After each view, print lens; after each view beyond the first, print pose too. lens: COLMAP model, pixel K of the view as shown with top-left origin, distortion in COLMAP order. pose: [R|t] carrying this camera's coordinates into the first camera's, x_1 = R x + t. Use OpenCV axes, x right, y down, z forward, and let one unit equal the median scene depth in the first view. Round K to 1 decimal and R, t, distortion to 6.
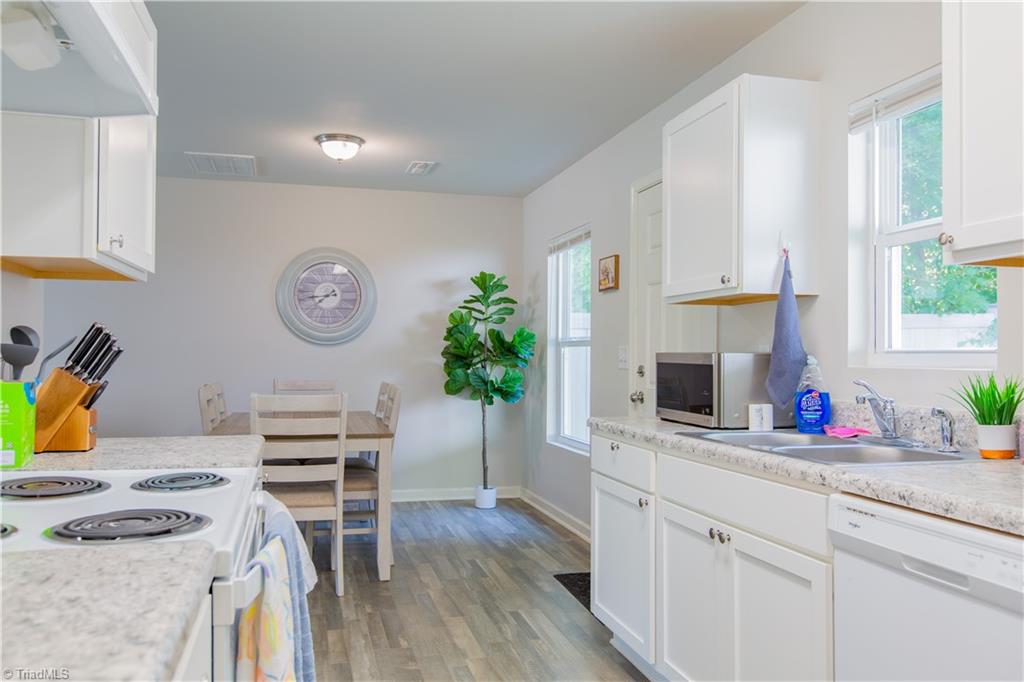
lens RADIAL K [[786.6, 0, 509.1], [0, 786.6, 343.5], [0, 0, 1]] dist [-0.006503, -0.007399]
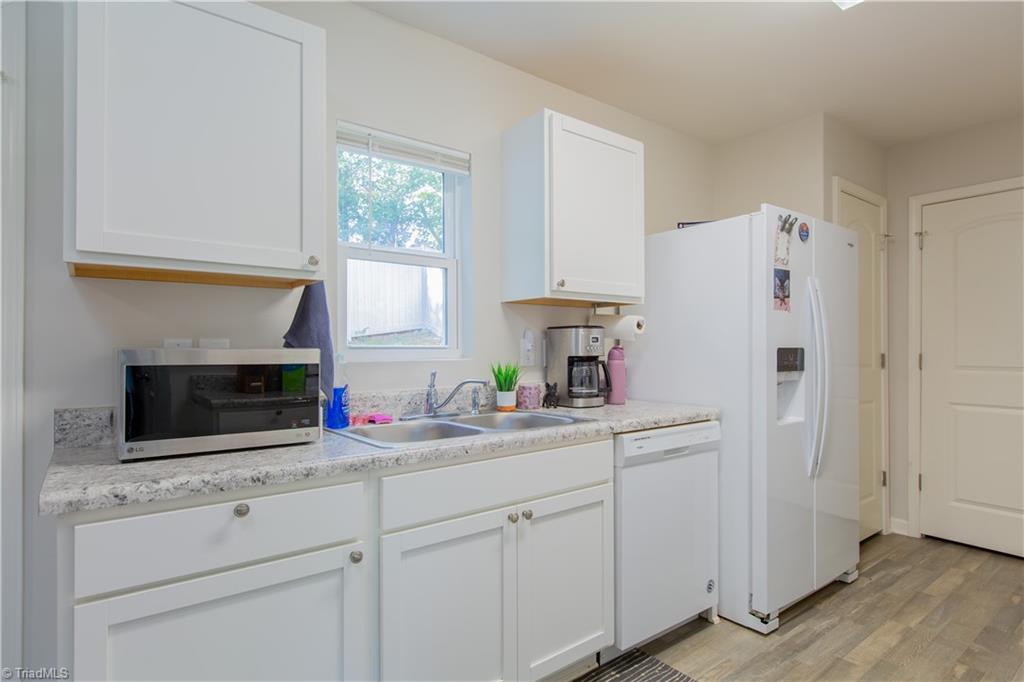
lens RADIAL K [[550.0, 0, 515.2], [0, 550.0, 347.5], [0, 0, 1]] dist [-0.002207, 0.000297]
pose [[-0.392230, -0.003163, 0.919862, -0.272926], [-0.012192, 0.999924, -0.001761, 0.006715], [-0.919786, -0.011905, -0.392239, 0.819563]]
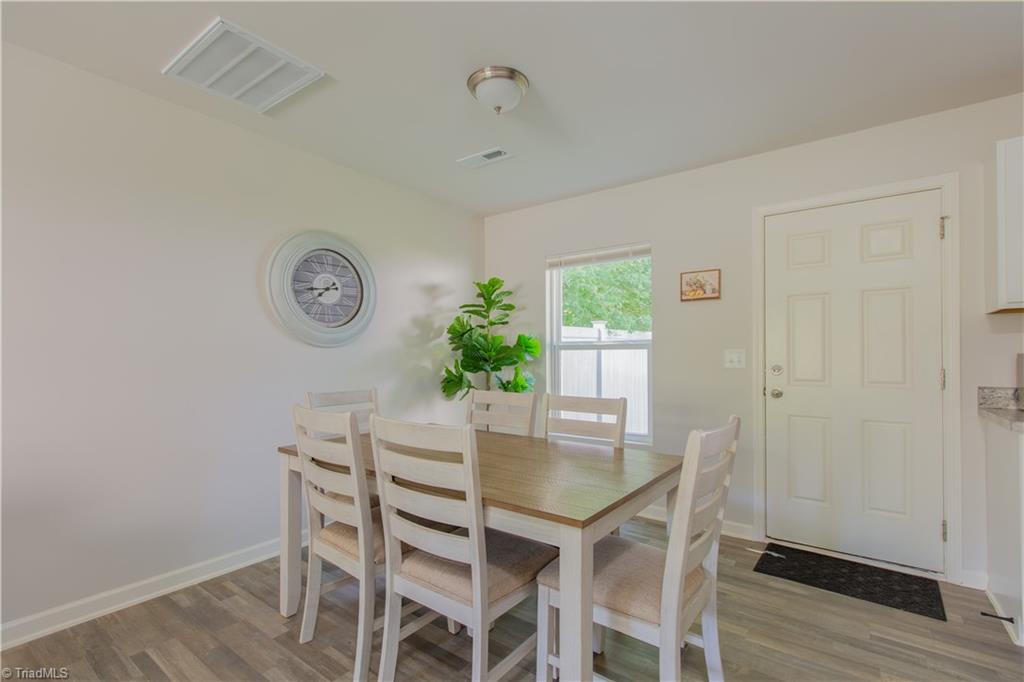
lens RADIAL K [[456.3, 0, 507.1], [0, 456.3, 354.2], [0, 0, 1]] dist [0.002241, 0.000792]
pose [[0.782364, -0.003441, 0.622813, -0.685772], [-0.002145, 0.999964, 0.008219, 0.008070], [-0.622818, -0.007766, 0.782328, 0.886218]]
